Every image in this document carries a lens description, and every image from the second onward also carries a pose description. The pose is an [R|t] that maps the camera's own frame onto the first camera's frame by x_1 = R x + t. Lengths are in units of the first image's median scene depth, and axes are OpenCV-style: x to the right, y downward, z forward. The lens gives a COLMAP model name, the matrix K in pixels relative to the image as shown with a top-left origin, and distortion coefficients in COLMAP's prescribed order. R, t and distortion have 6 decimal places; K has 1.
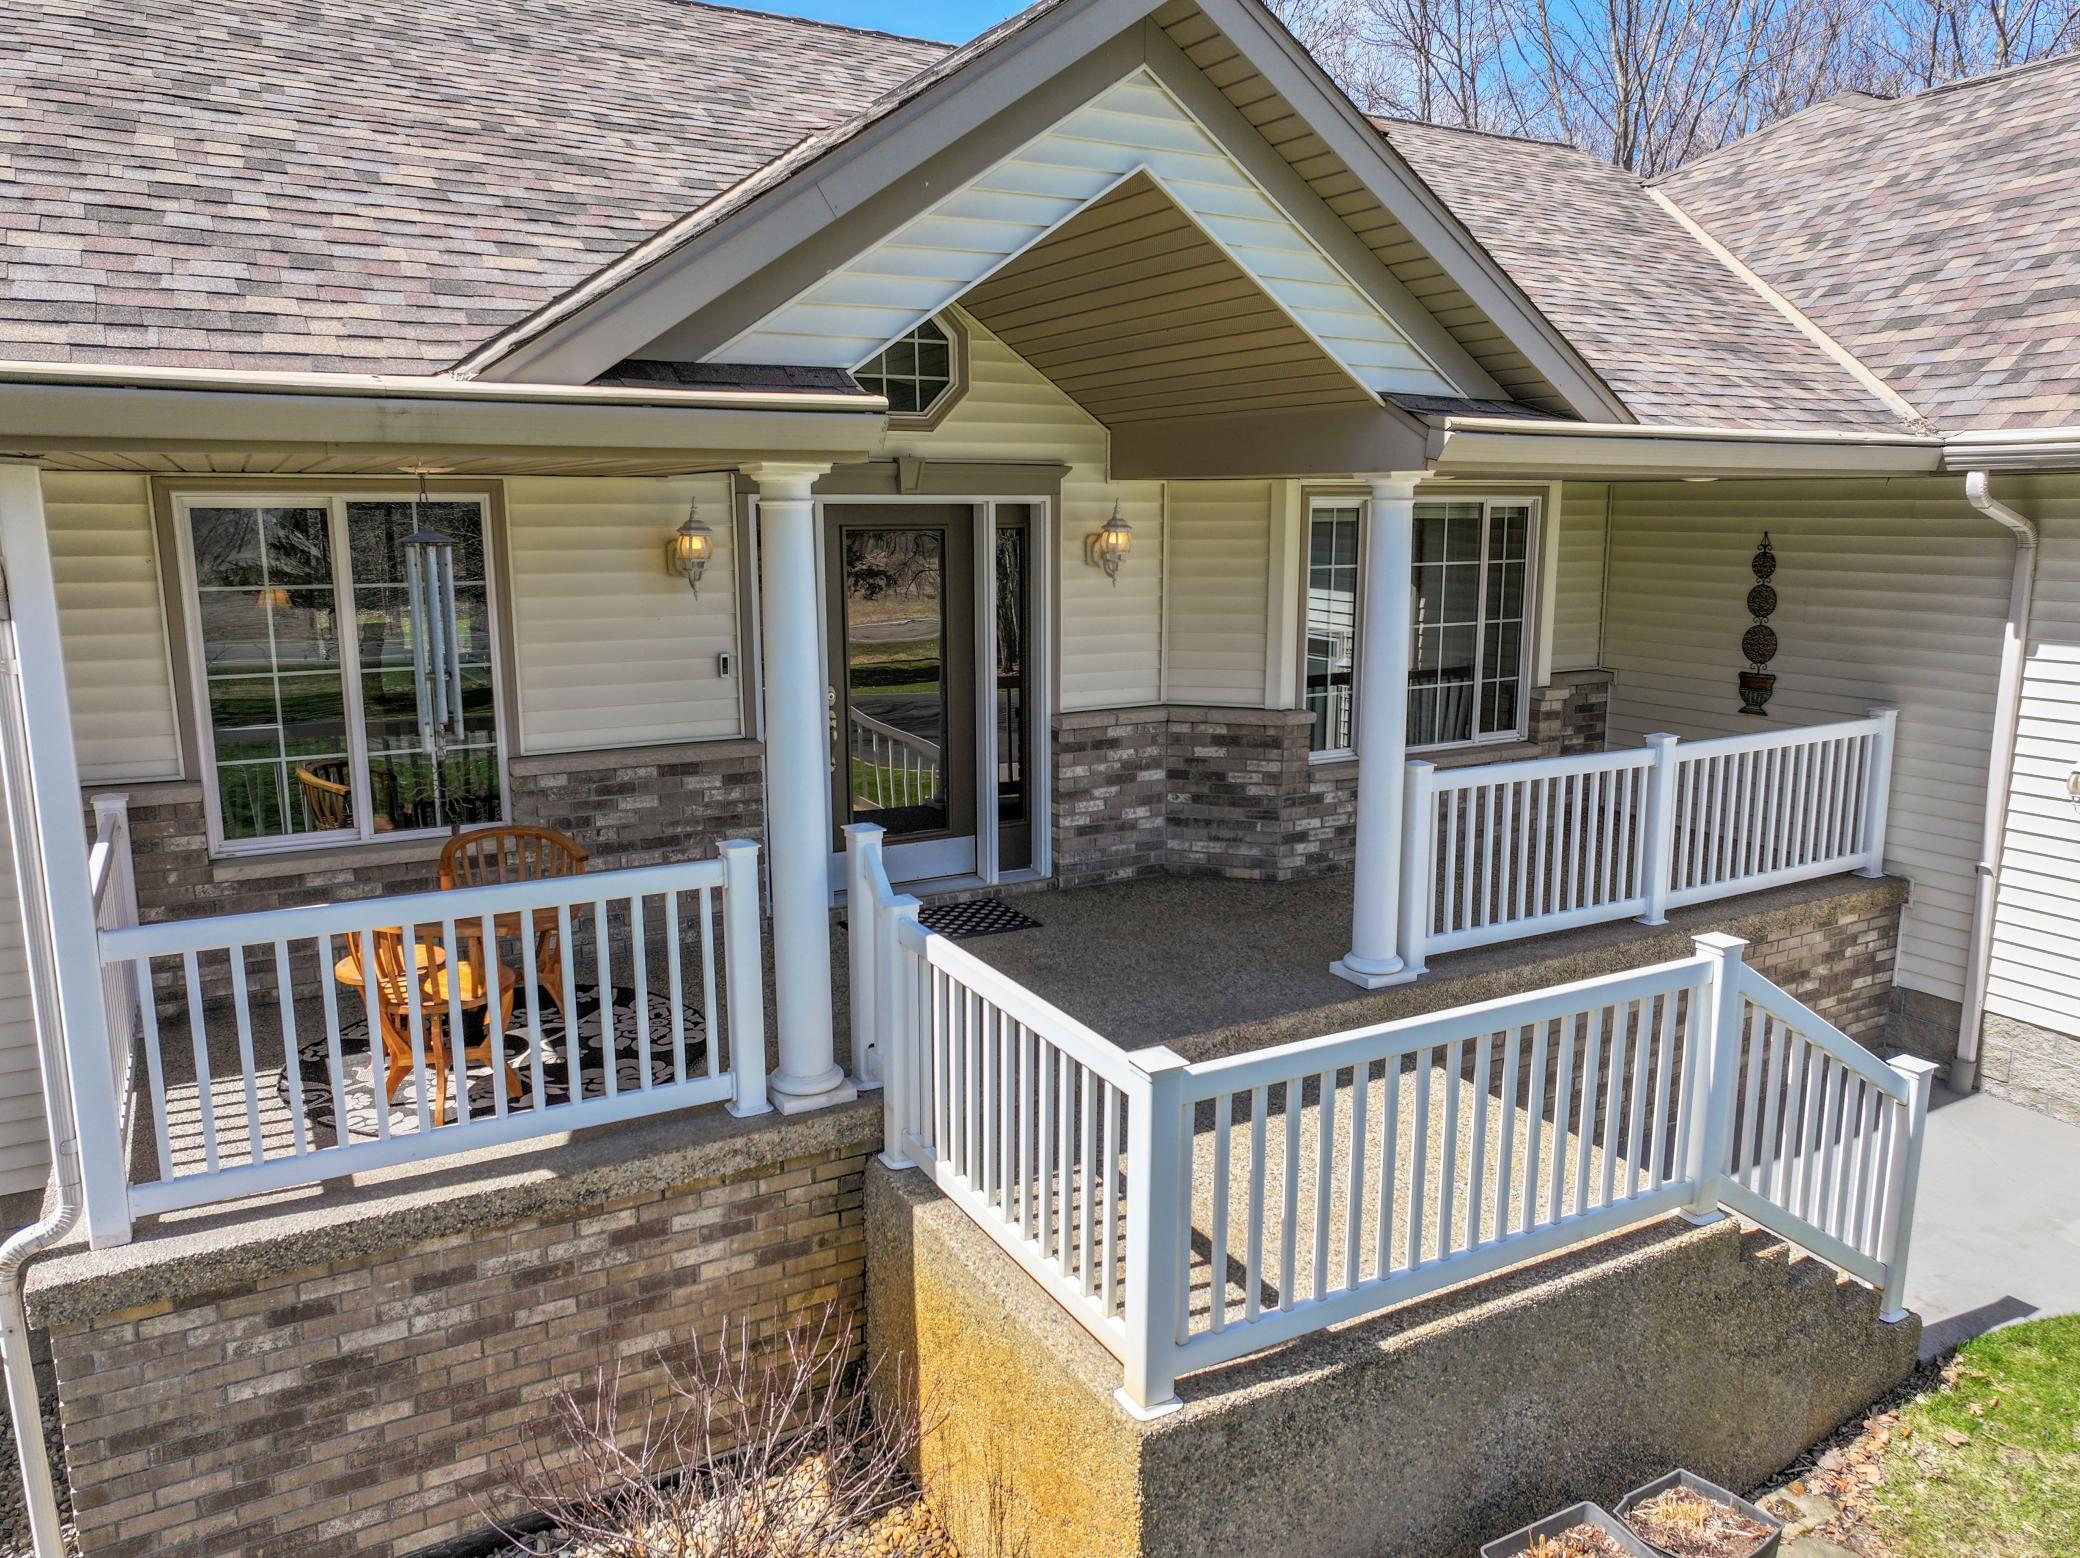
lens RADIAL K [[1467.7, 0, 1041.1], [0, 1467.7, 772.6], [0, 0, 1]] dist [0.003352, 0.008106]
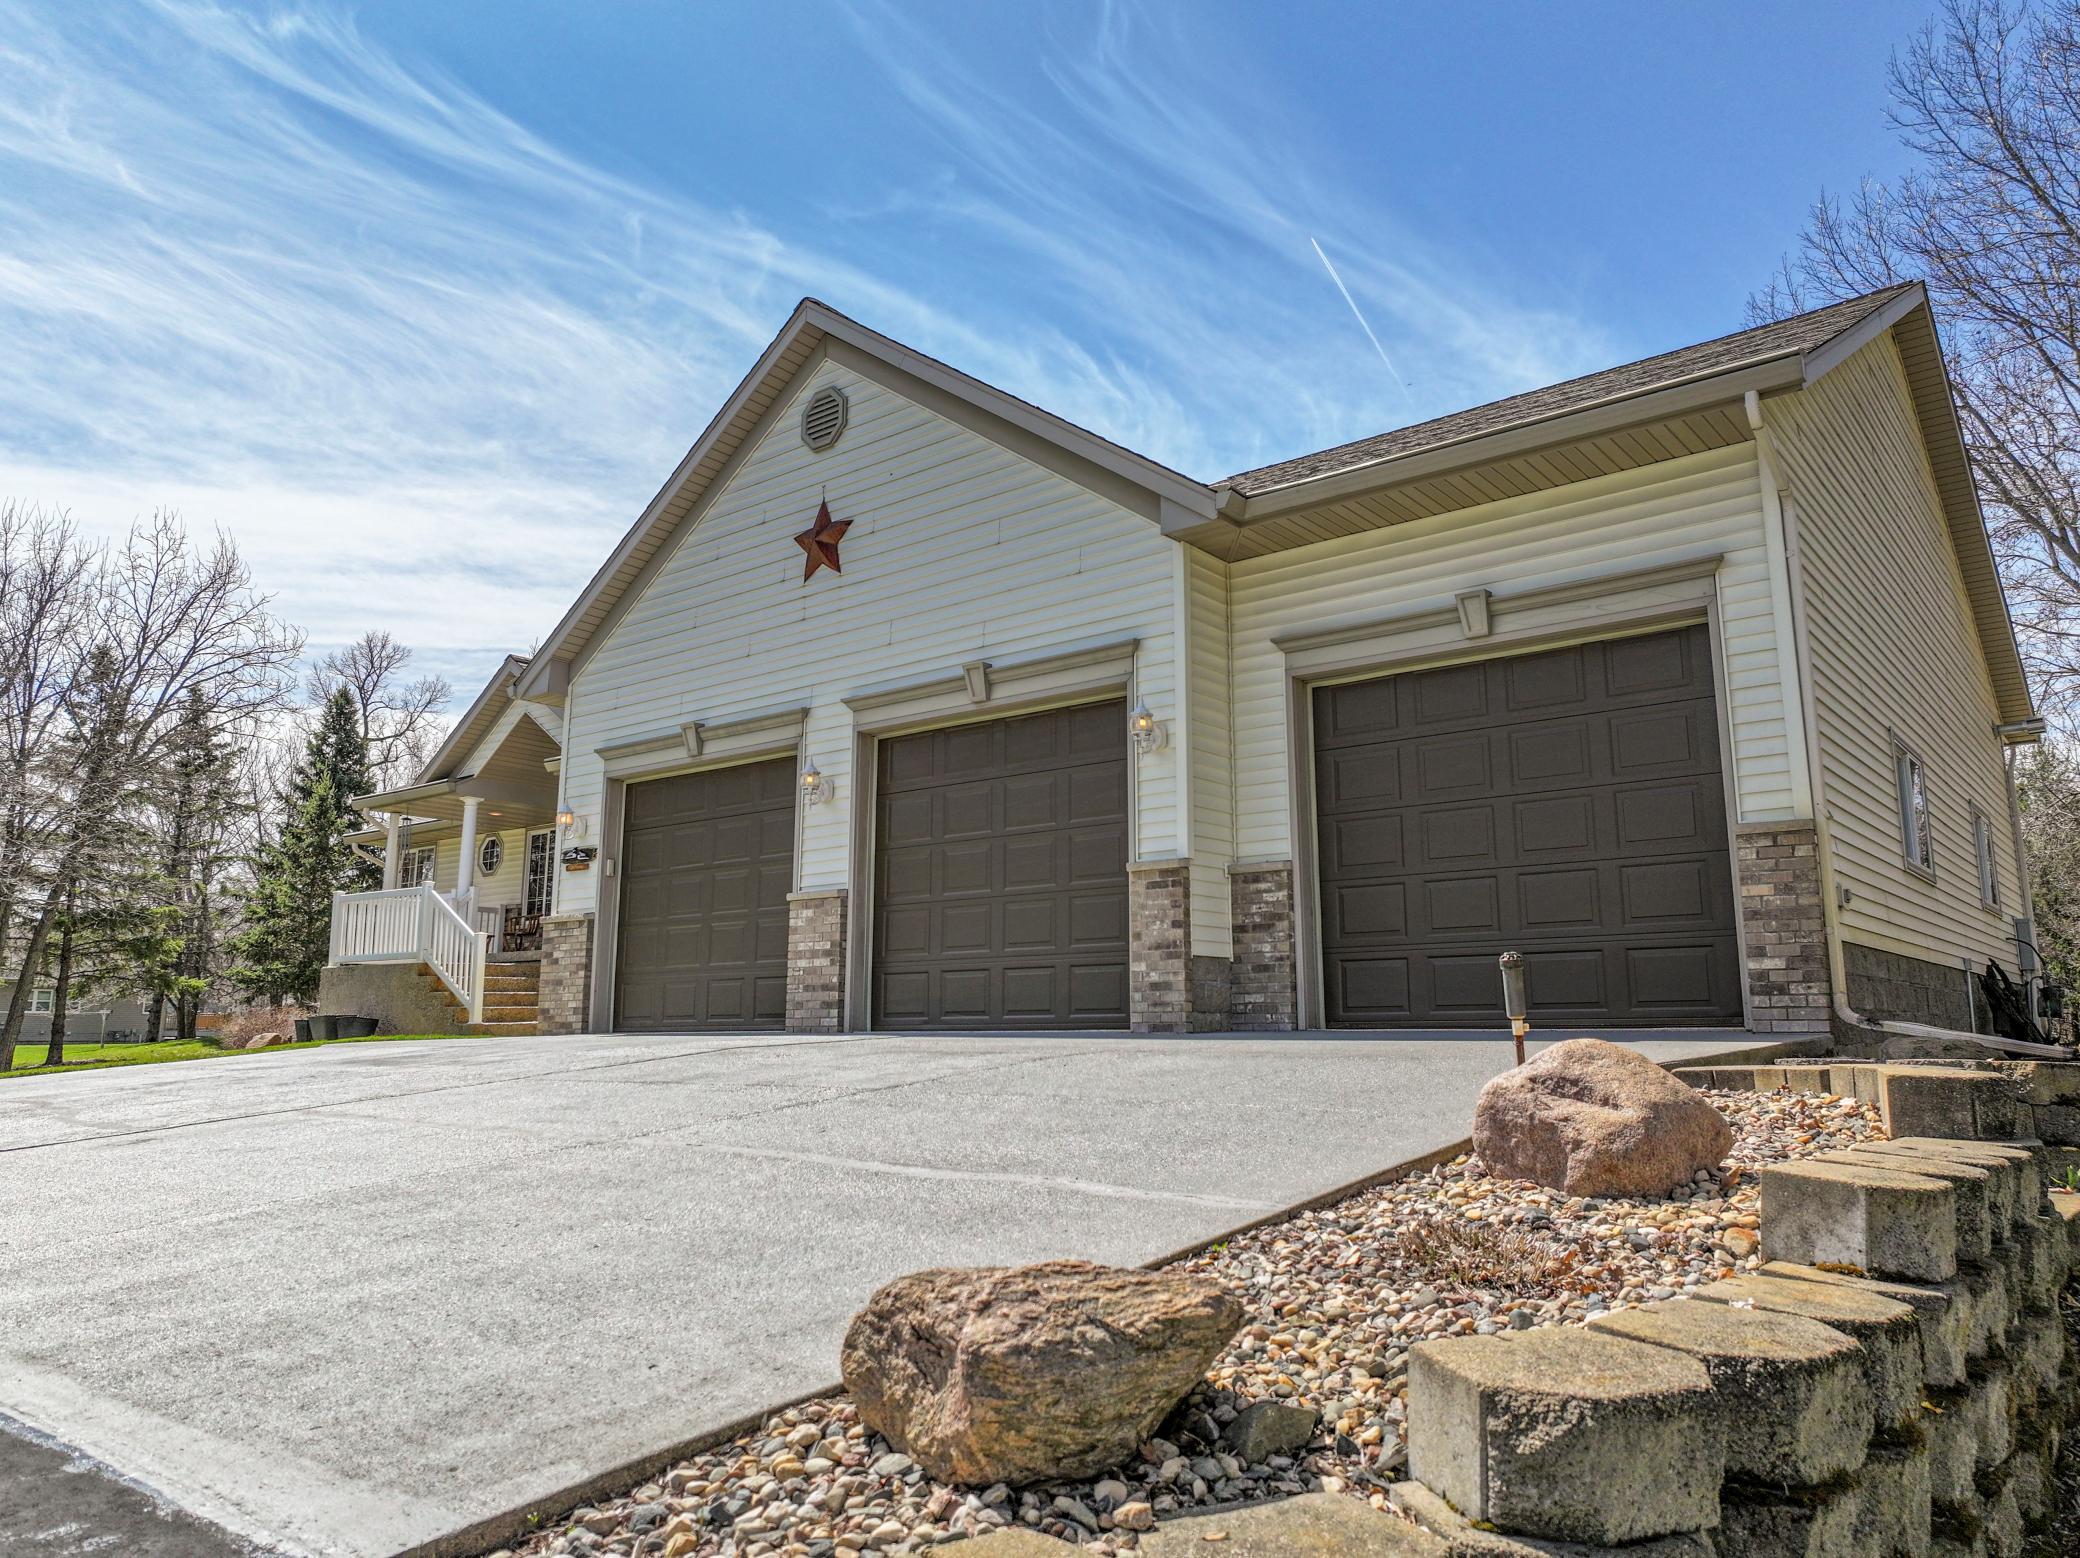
lens RADIAL K [[1467.7, 0, 1039.1], [0, 1467.7, 759.5], [0, 0, 1]] dist [0.003352, 0.008106]
pose [[0.374359, -0.174071, -0.910799, 2.673042], [-0.169974, 0.952698, -0.251942, 0.291838], [0.911572, 0.249129, 0.327064, 0.668803]]
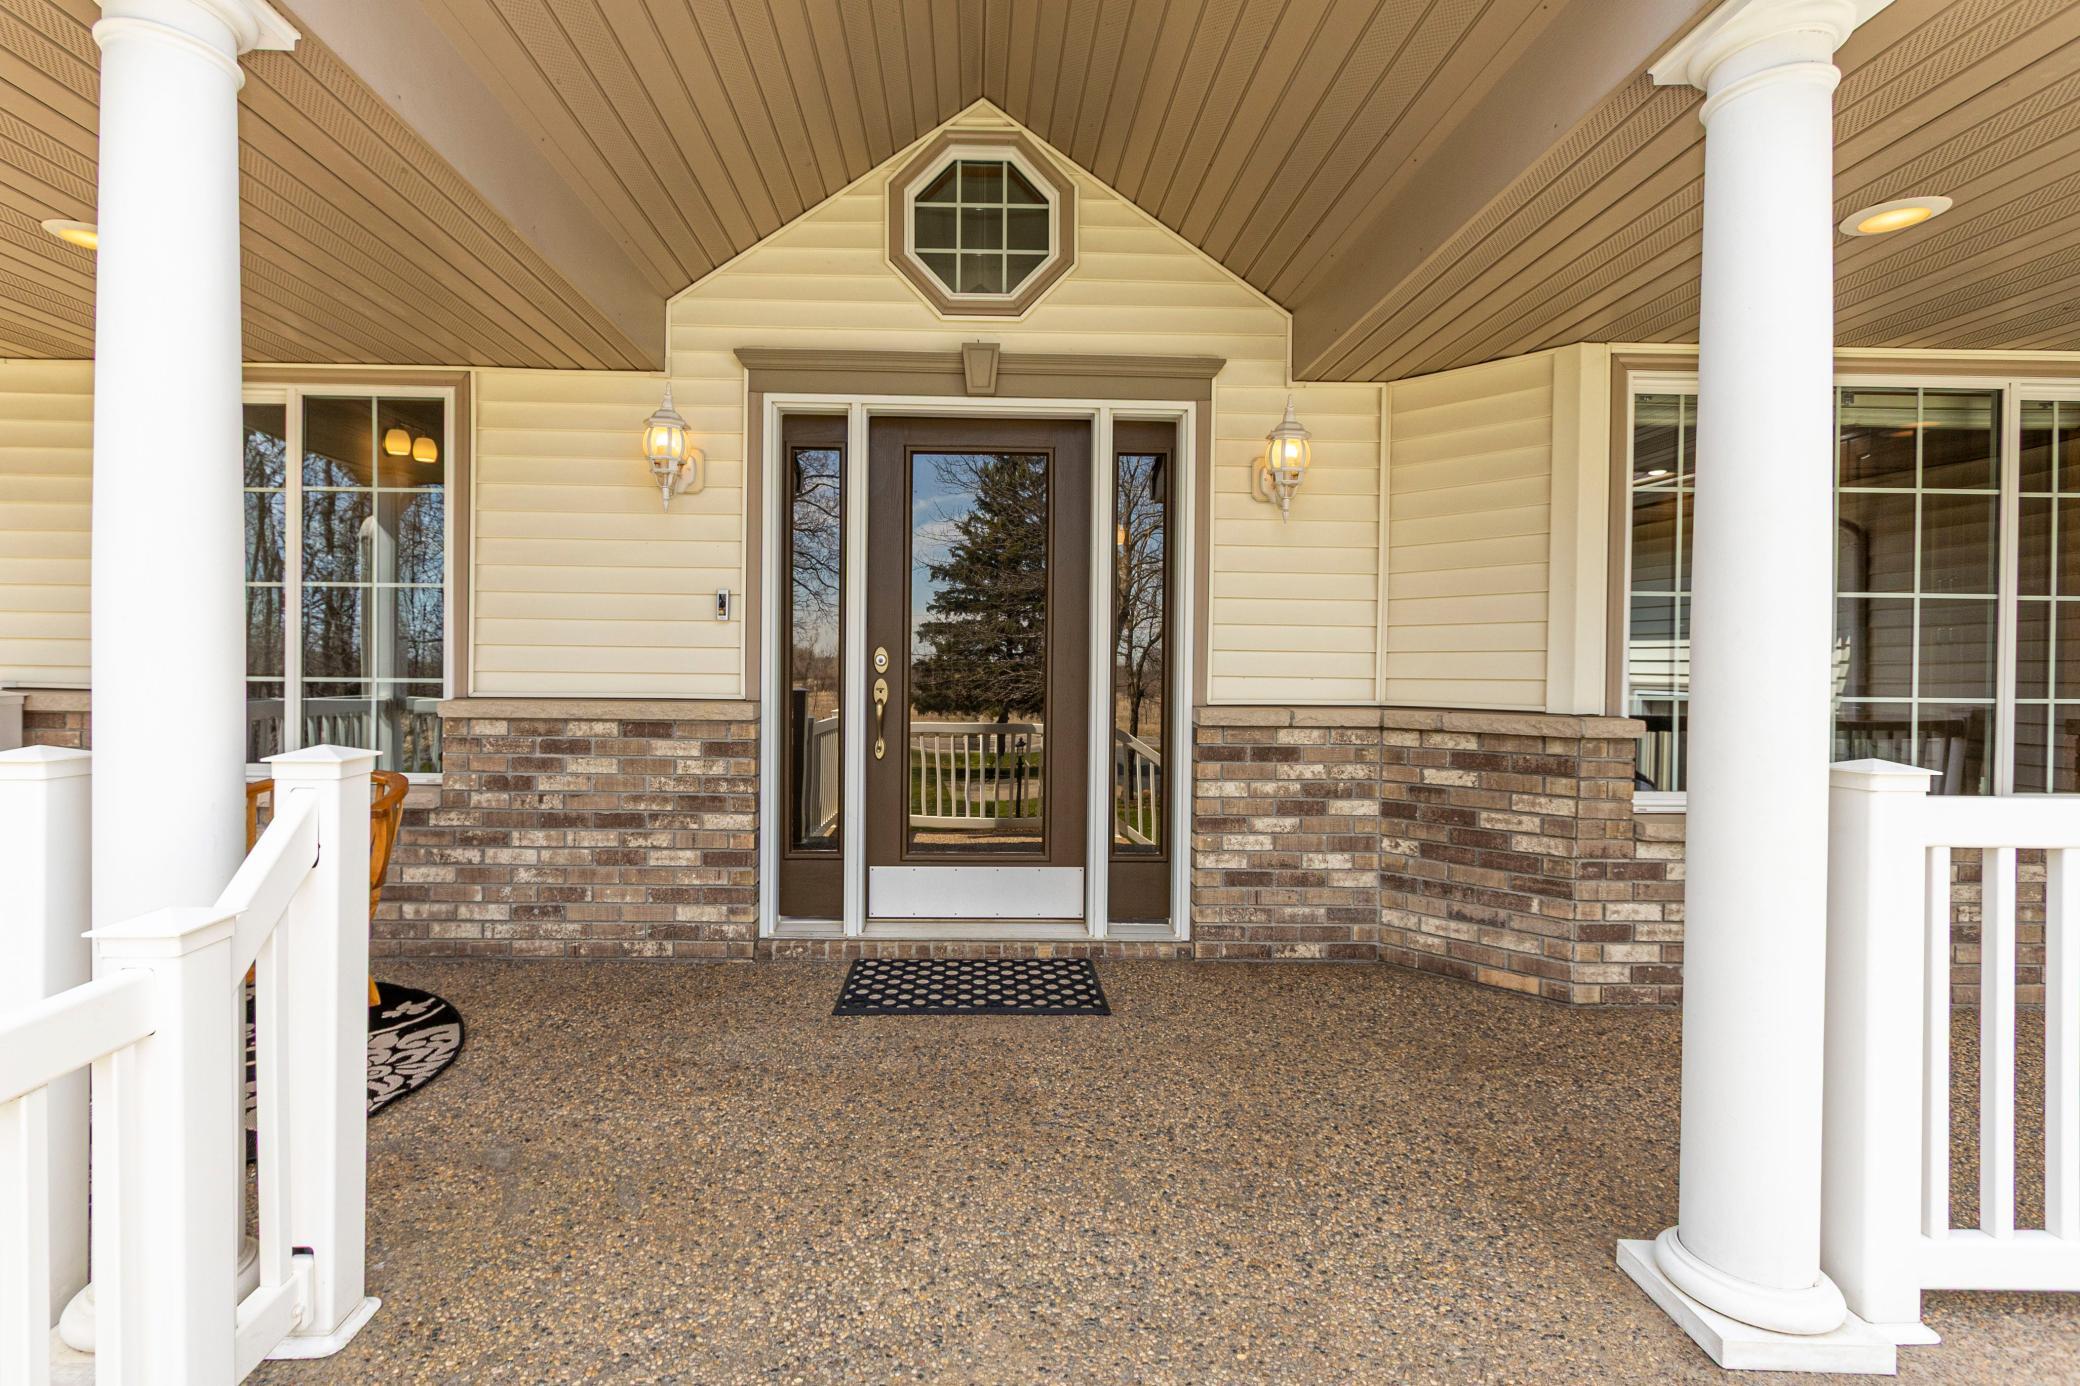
lens RADIAL K [[945.9, 0, 1007.6], [0, 945.9, 684.2], [0, 0, 1]] dist [0.010037, -0.004934]
pose [[0.884317, 0.016101, -0.466609, 0.141241], [-0.096637, 0.984075, -0.149189, 0.027164], [0.456776, 0.177022, 0.871791, 0.556879]]
